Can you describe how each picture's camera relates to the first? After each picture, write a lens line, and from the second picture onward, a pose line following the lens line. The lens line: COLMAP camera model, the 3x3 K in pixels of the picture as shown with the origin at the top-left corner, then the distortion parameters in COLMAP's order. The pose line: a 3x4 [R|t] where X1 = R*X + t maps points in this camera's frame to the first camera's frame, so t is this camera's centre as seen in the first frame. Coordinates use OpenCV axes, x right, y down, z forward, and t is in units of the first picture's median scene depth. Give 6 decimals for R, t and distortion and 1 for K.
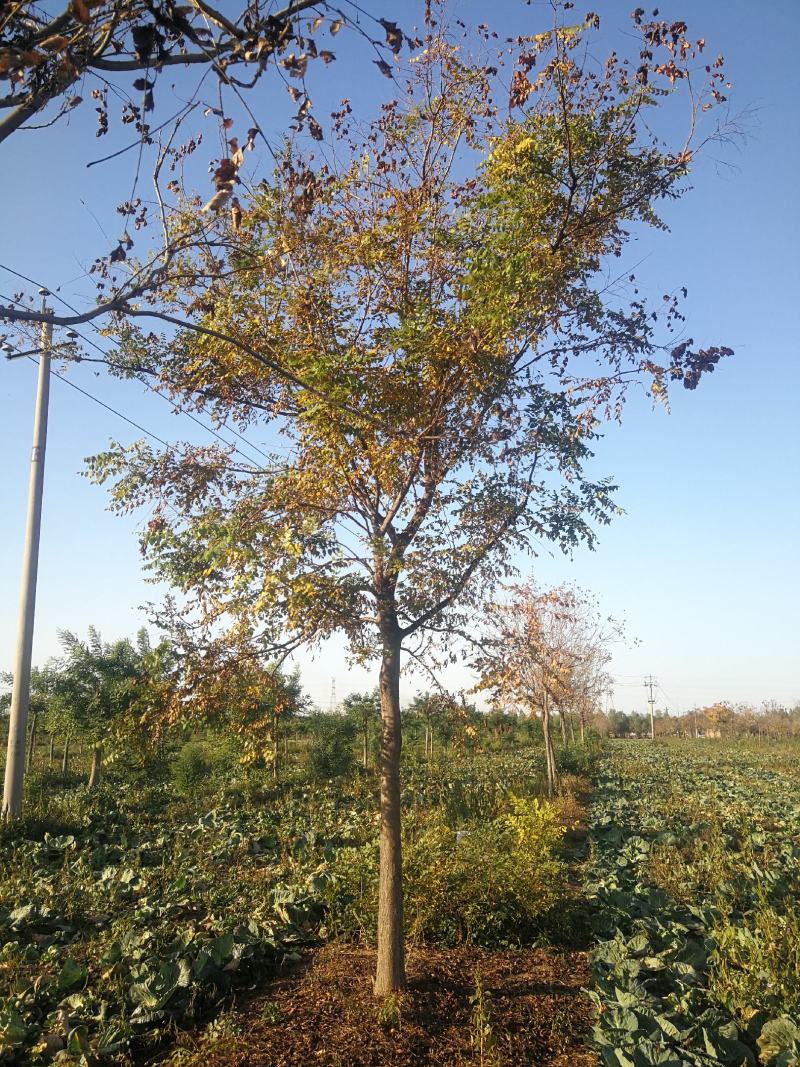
lens RADIAL K [[825.7, 0, 399.6], [0, 825.7, 567.5], [0, 0, 1]] dist [0.005493, 0.001771]
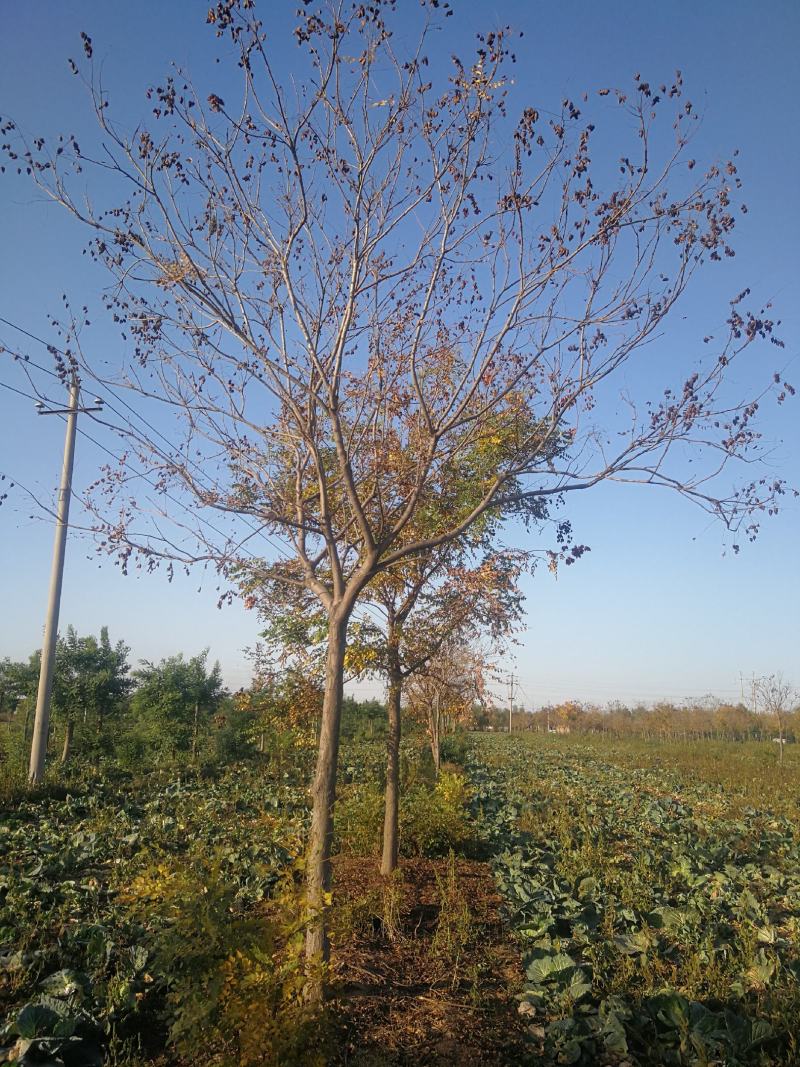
lens RADIAL K [[825.7, 0, 399.6], [0, 825.7, 567.5], [0, 0, 1]] dist [0.005493, 0.001771]
pose [[0.985997, 0.061455, 0.155024, -0.129413], [-0.063652, 0.997929, 0.009244, -0.073701], [-0.154135, -0.018982, 0.987867, -0.328340]]
